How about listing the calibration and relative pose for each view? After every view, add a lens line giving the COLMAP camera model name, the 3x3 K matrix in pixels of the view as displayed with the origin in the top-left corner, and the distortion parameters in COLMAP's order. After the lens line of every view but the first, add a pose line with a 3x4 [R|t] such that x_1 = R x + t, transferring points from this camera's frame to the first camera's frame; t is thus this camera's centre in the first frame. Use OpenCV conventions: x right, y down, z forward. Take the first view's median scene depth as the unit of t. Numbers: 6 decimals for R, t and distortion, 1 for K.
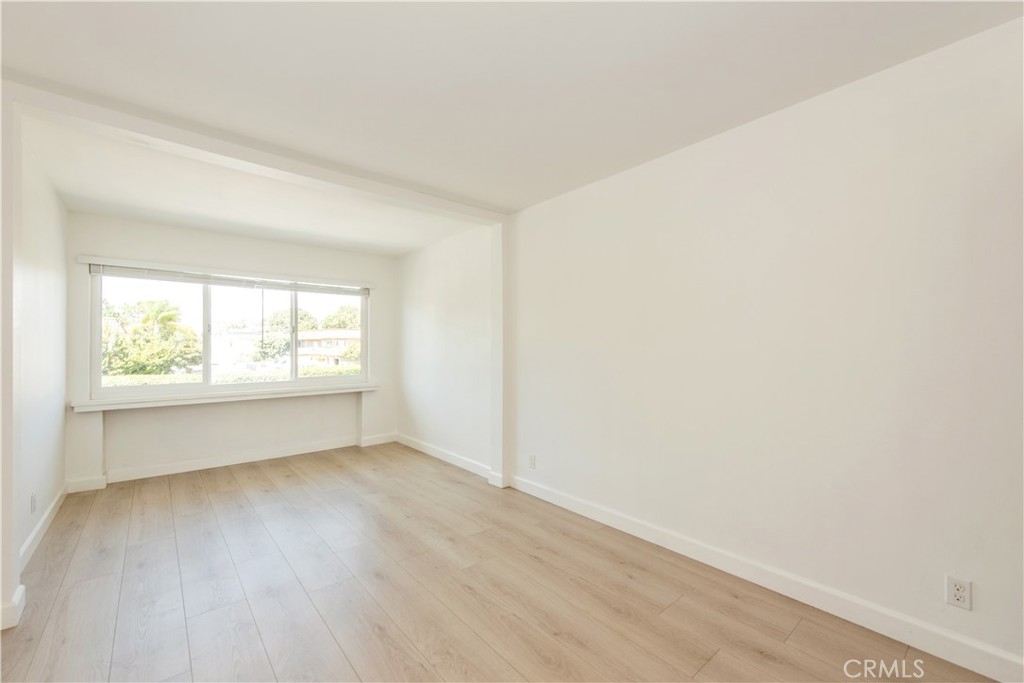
lens RADIAL K [[397.2, 0, 512.5], [0, 397.2, 343.9], [0, 0, 1]] dist [0.006618, -0.000266]
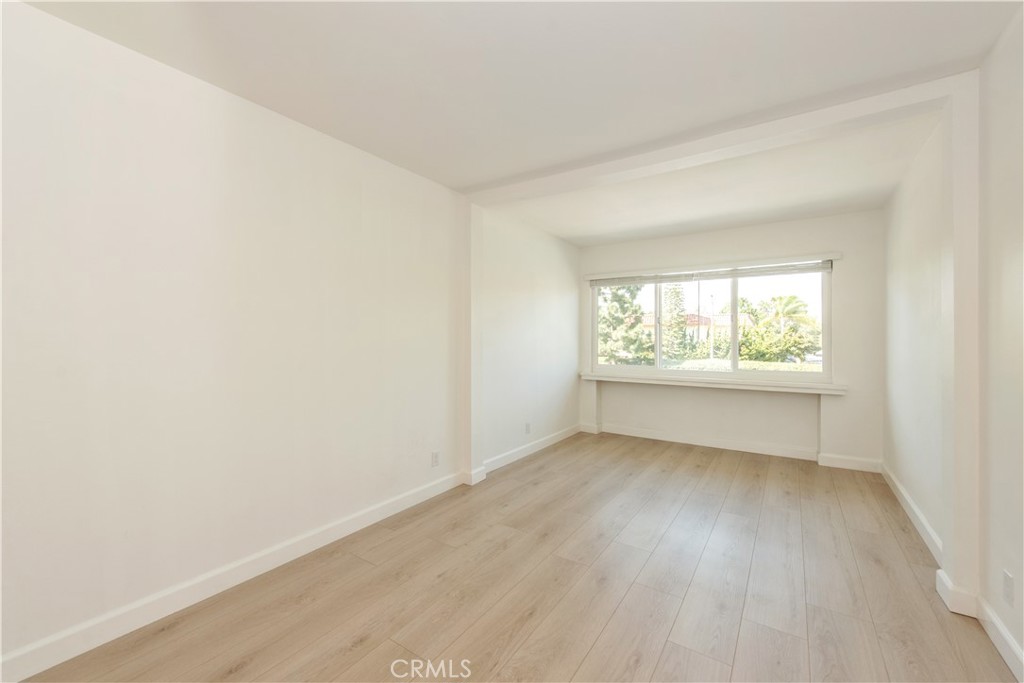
lens RADIAL K [[397.2, 0, 512.5], [0, 397.2, 343.9], [0, 0, 1]] dist [0.006618, -0.000266]
pose [[0.319335, 0.019085, -0.947450, 0.204280], [0.003591, 0.999766, 0.021349, 0.002551], [0.947635, -0.010220, 0.319191, 0.219206]]
